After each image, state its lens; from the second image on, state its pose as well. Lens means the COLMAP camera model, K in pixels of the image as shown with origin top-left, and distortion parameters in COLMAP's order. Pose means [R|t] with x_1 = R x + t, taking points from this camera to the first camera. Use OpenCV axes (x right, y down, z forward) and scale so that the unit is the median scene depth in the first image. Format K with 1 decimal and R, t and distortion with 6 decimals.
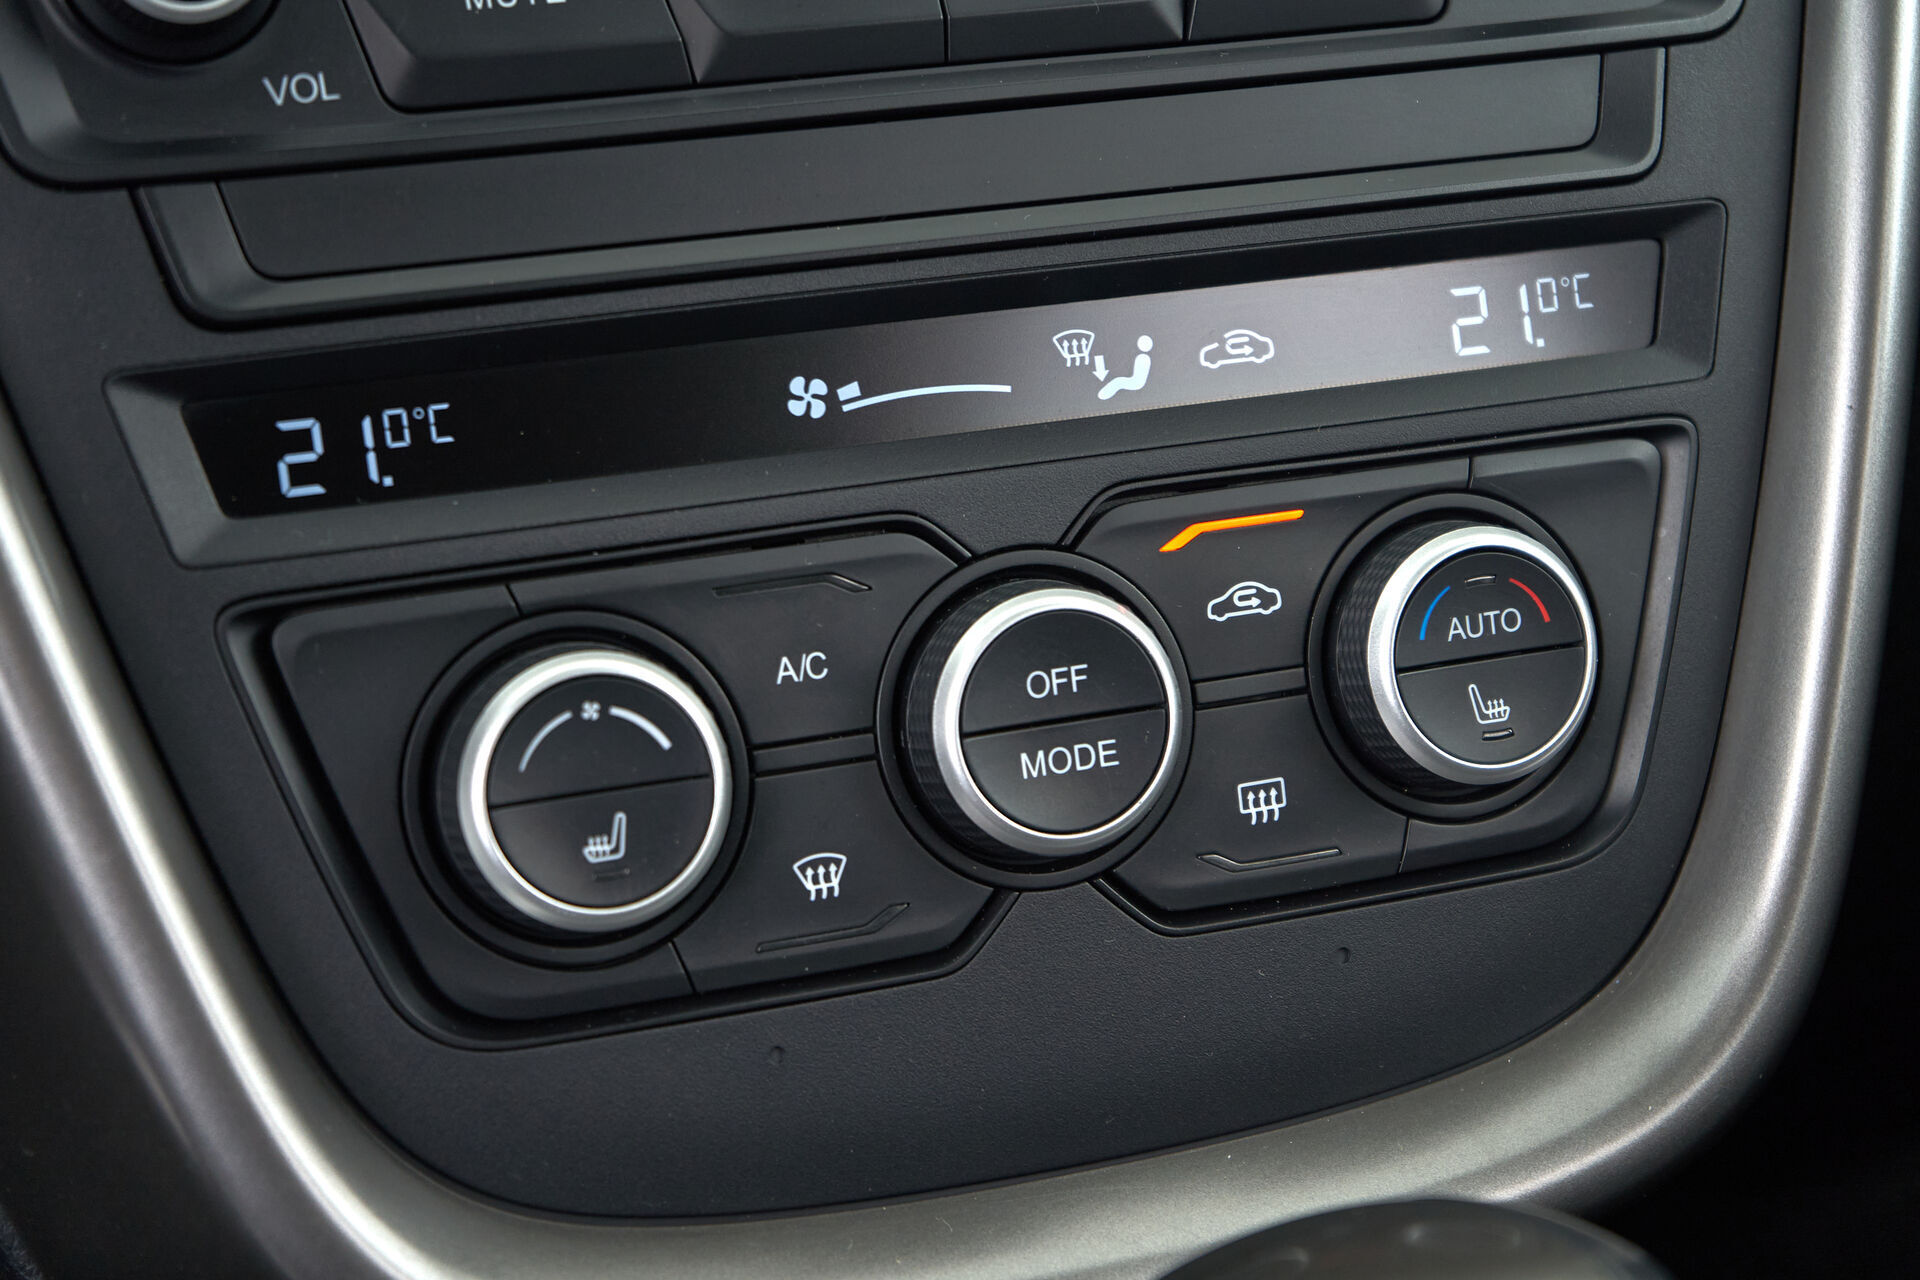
lens RADIAL K [[3853.9, 0, 960.0], [0, 3853.9, 640.0], [0, 0, 1]] dist [0.082962, 0.135454]
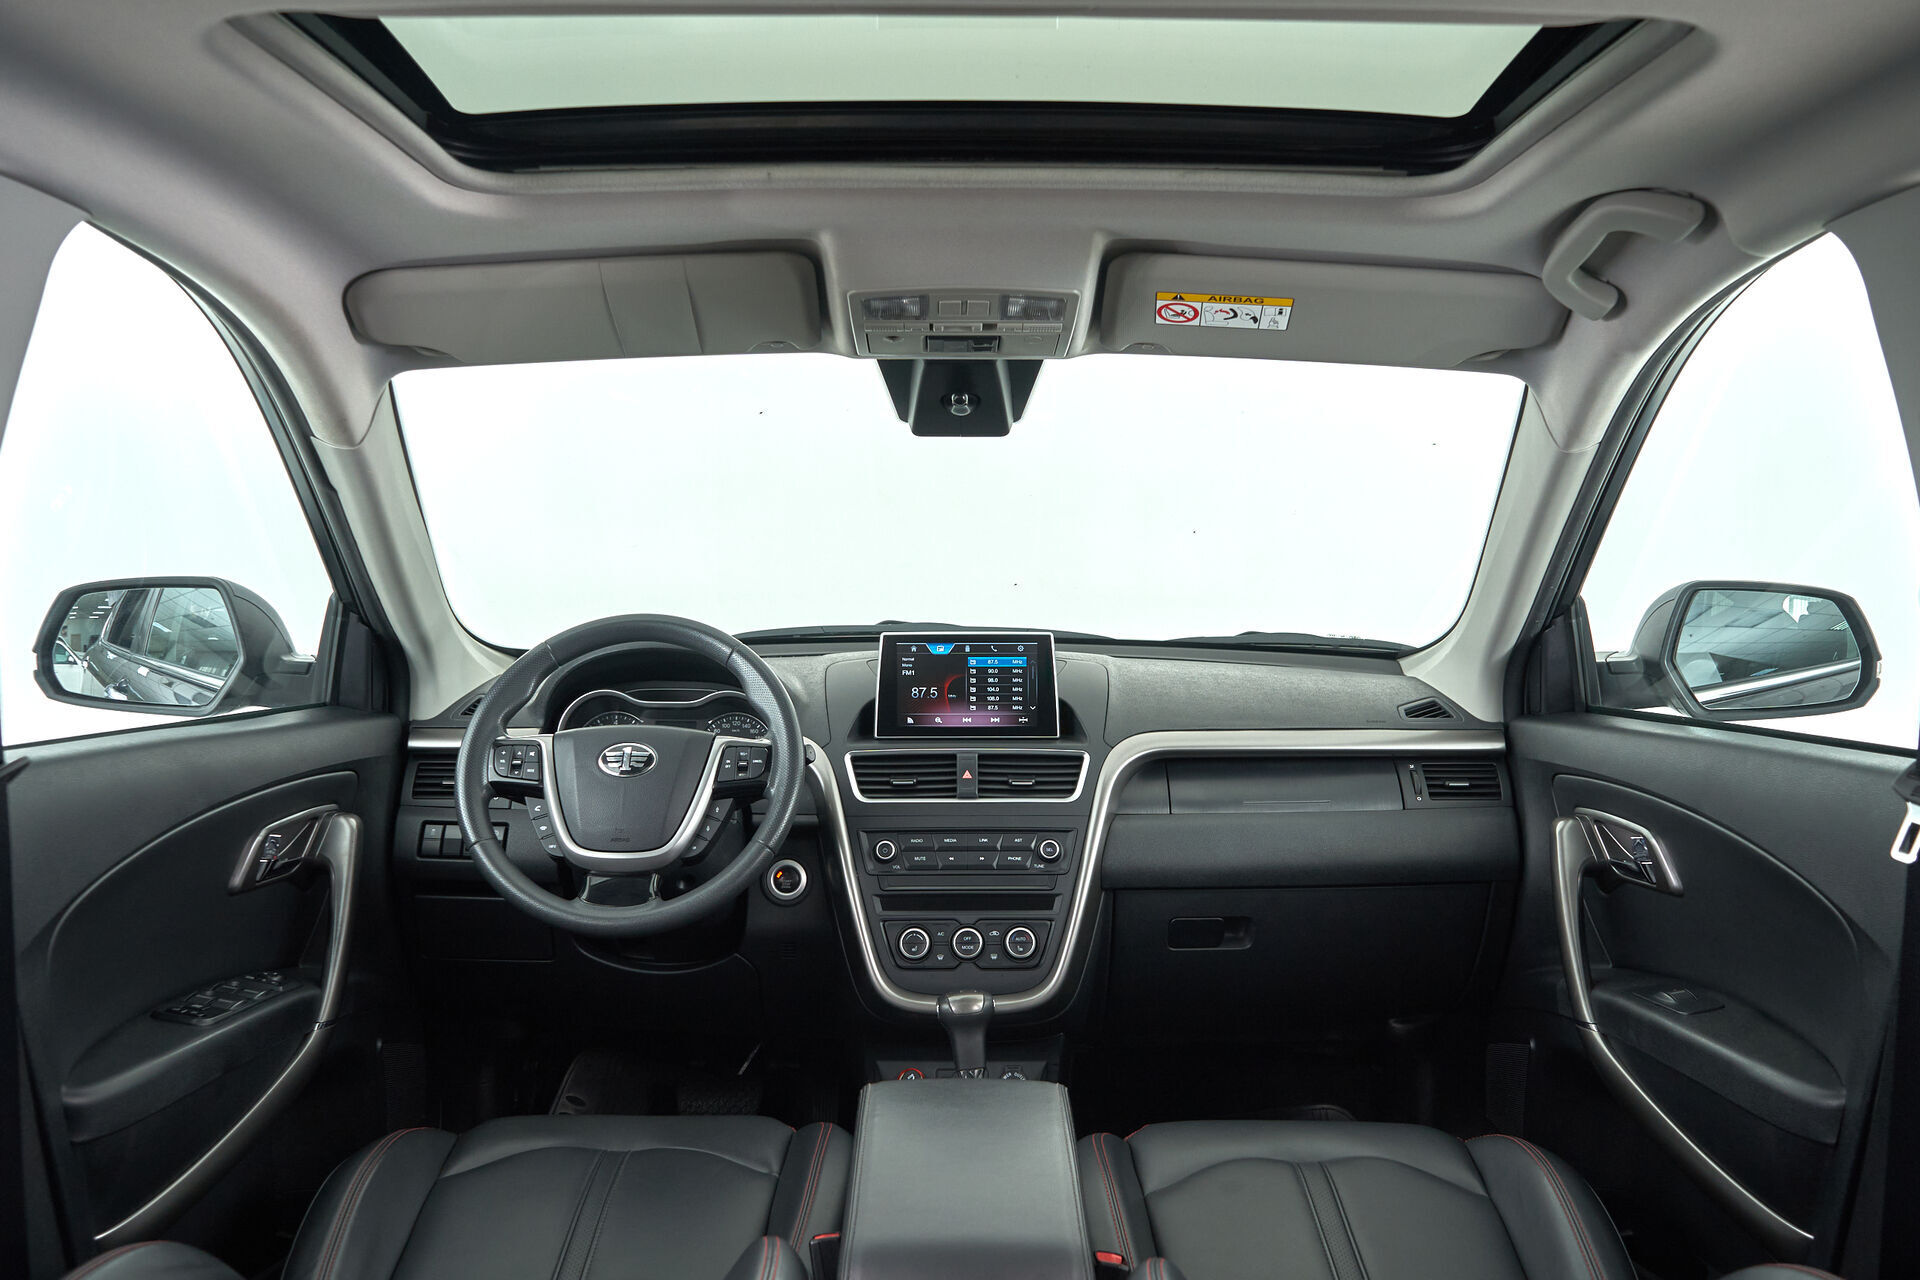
lens RADIAL K [[1560.7, 0, 960.0], [0, 1560.7, 640.0], [0, 0, 1]] dist [0.003267, 0.005242]
pose [[0.932034, 0.035473, -0.360630, 1.290516], [-0.128162, 0.963145, -0.236488, 0.201740], [0.338950, 0.266634, 0.902230, -2.473843]]
